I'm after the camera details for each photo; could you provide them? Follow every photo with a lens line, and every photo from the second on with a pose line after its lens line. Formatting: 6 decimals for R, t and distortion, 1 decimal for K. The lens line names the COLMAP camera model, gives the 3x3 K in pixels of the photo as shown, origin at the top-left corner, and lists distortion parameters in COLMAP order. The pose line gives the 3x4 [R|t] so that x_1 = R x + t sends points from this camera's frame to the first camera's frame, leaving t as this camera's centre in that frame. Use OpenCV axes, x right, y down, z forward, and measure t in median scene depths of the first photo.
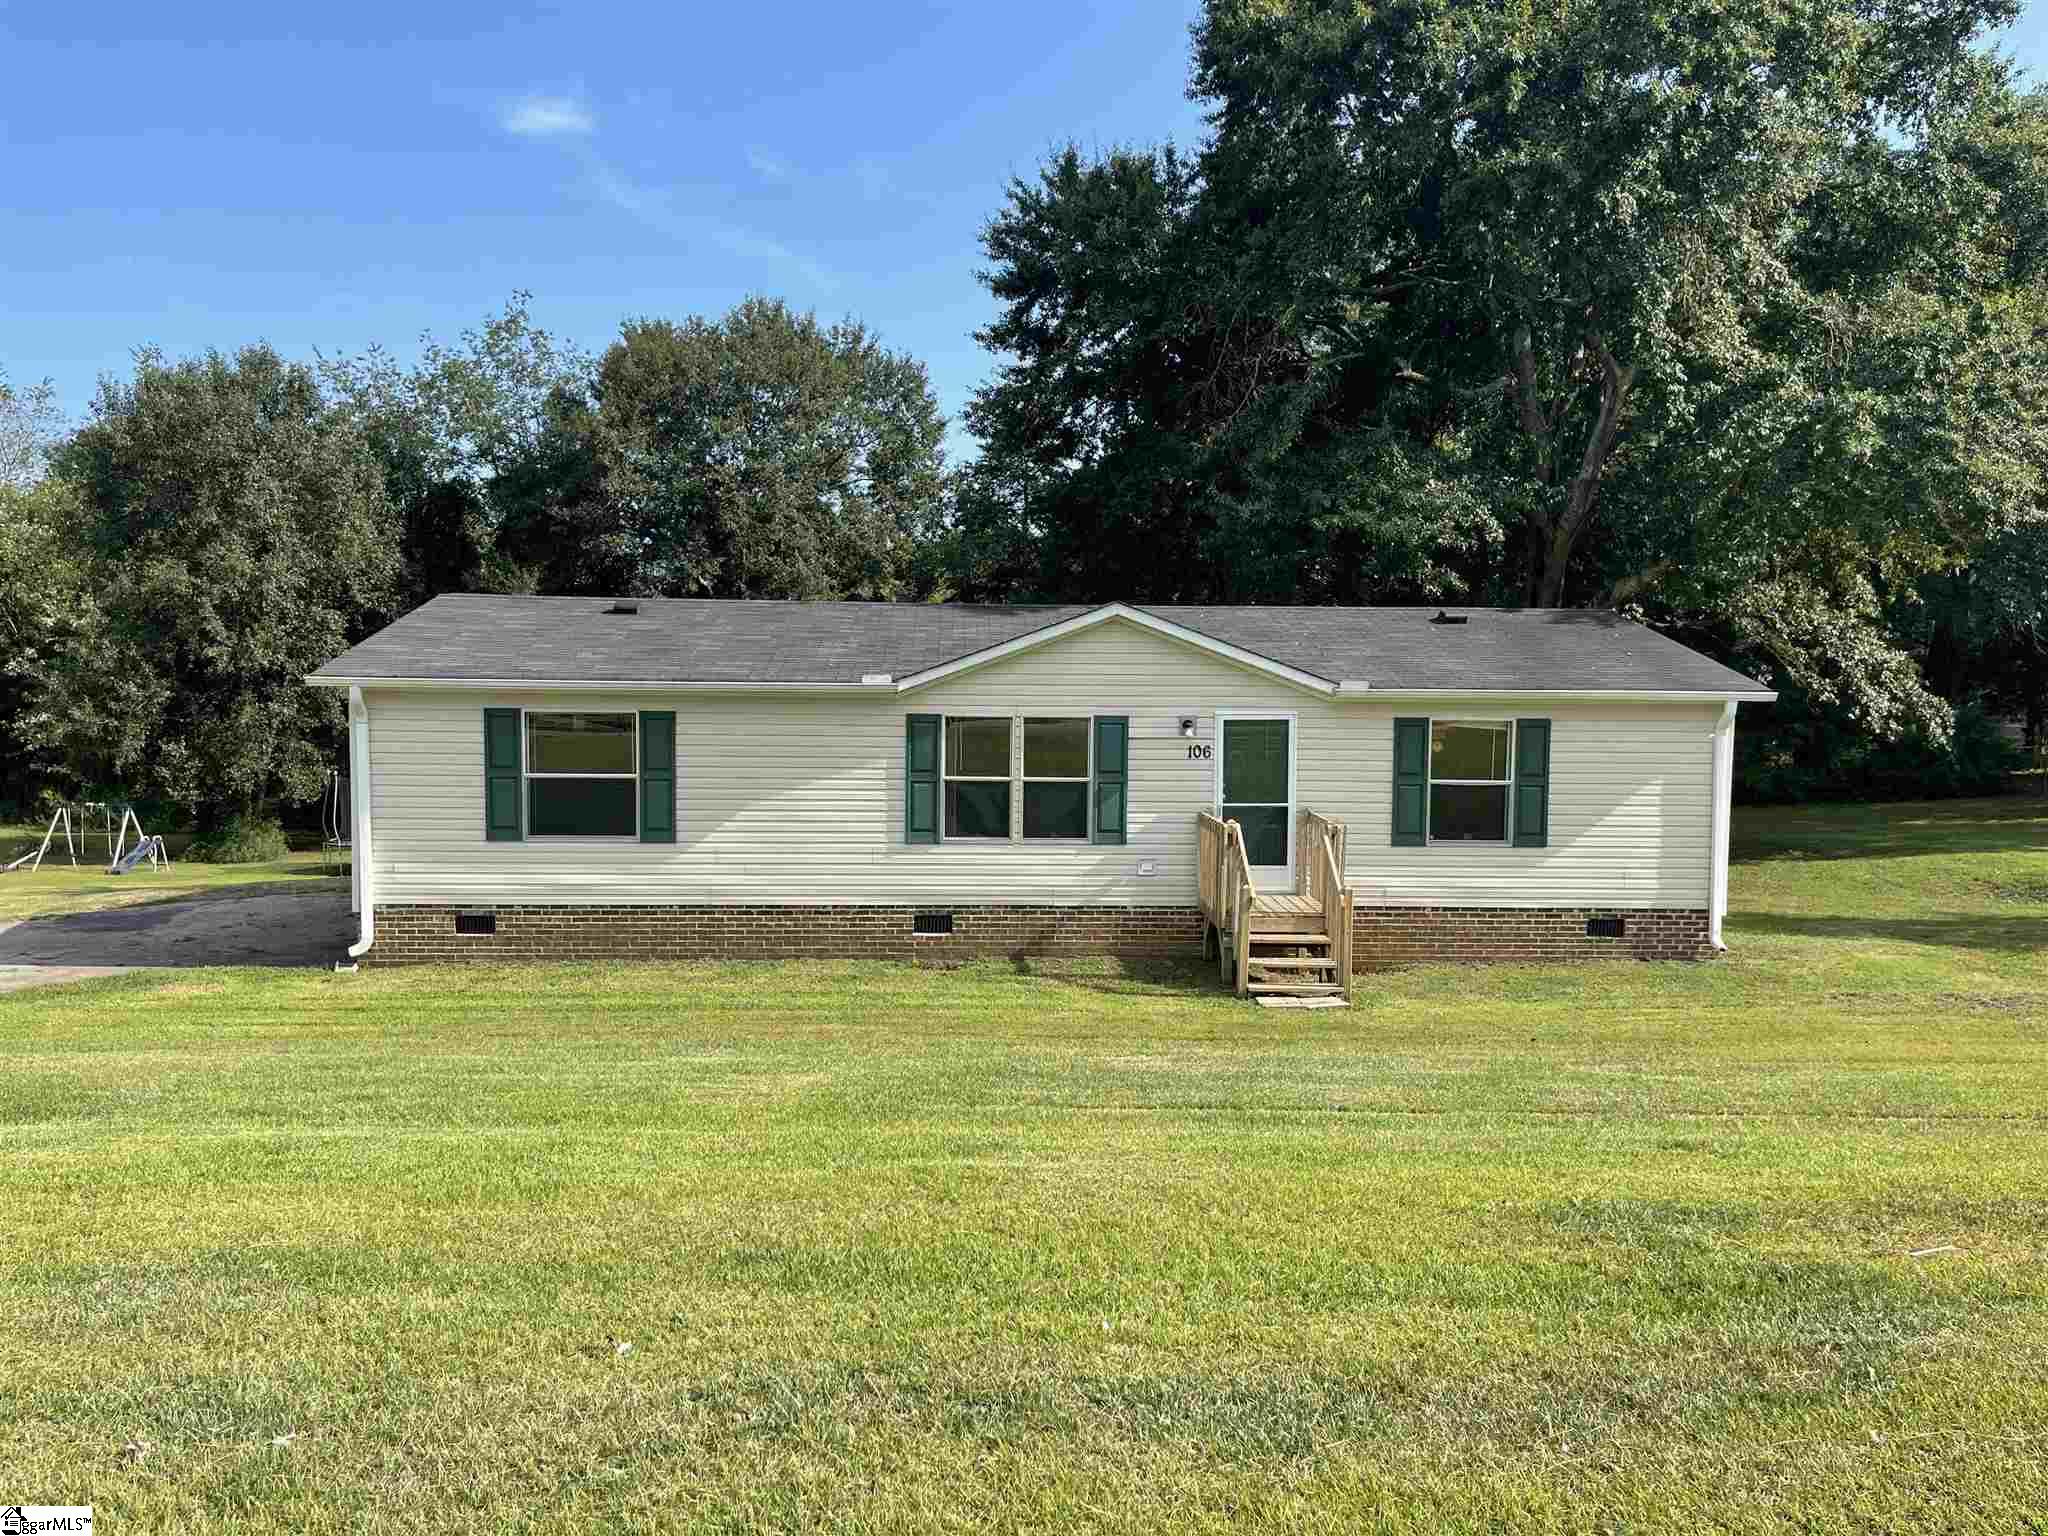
lens RADIAL K [[1592.6, 0, 1024.0], [0, 1592.6, 768.0], [0, 0, 1]] dist [0.031628, -0.001054]
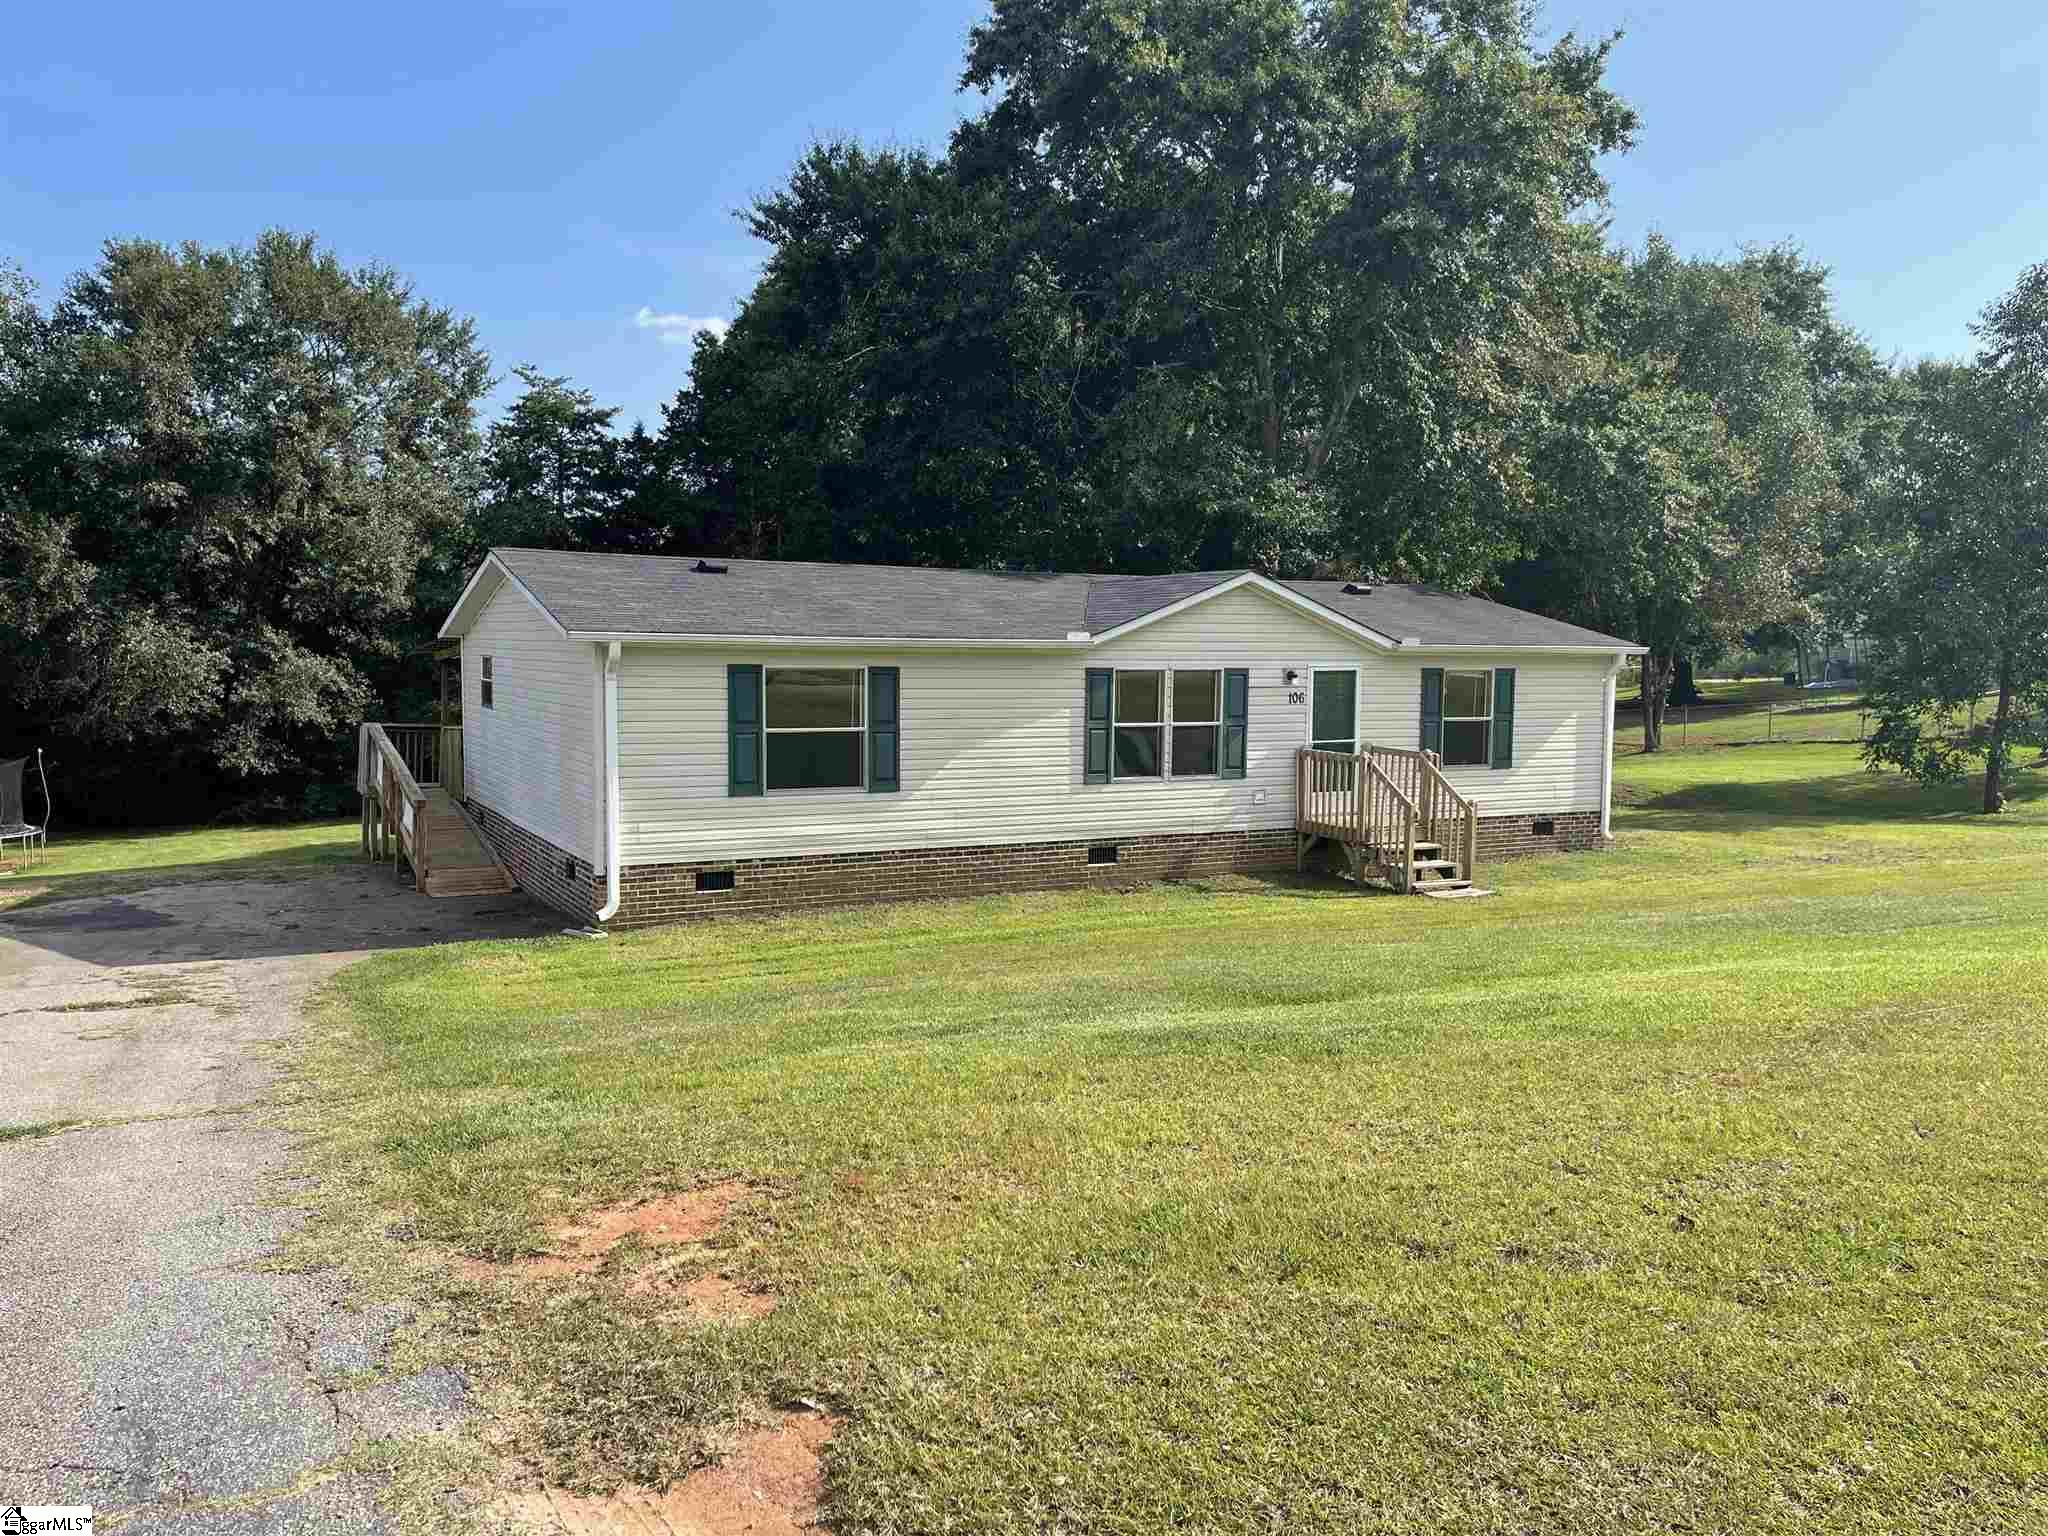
lens RADIAL K [[1543.4, 0, 1024.0], [0, 1543.4, 768.0], [0, 0, 1]] dist [0.001357, -0.004725]
pose [[0.903814, -0.034238, 0.426554, -0.572131], [0.025311, 0.999326, 0.026581, 0.006377], [-0.427177, -0.013228, 0.904071, 0.042958]]
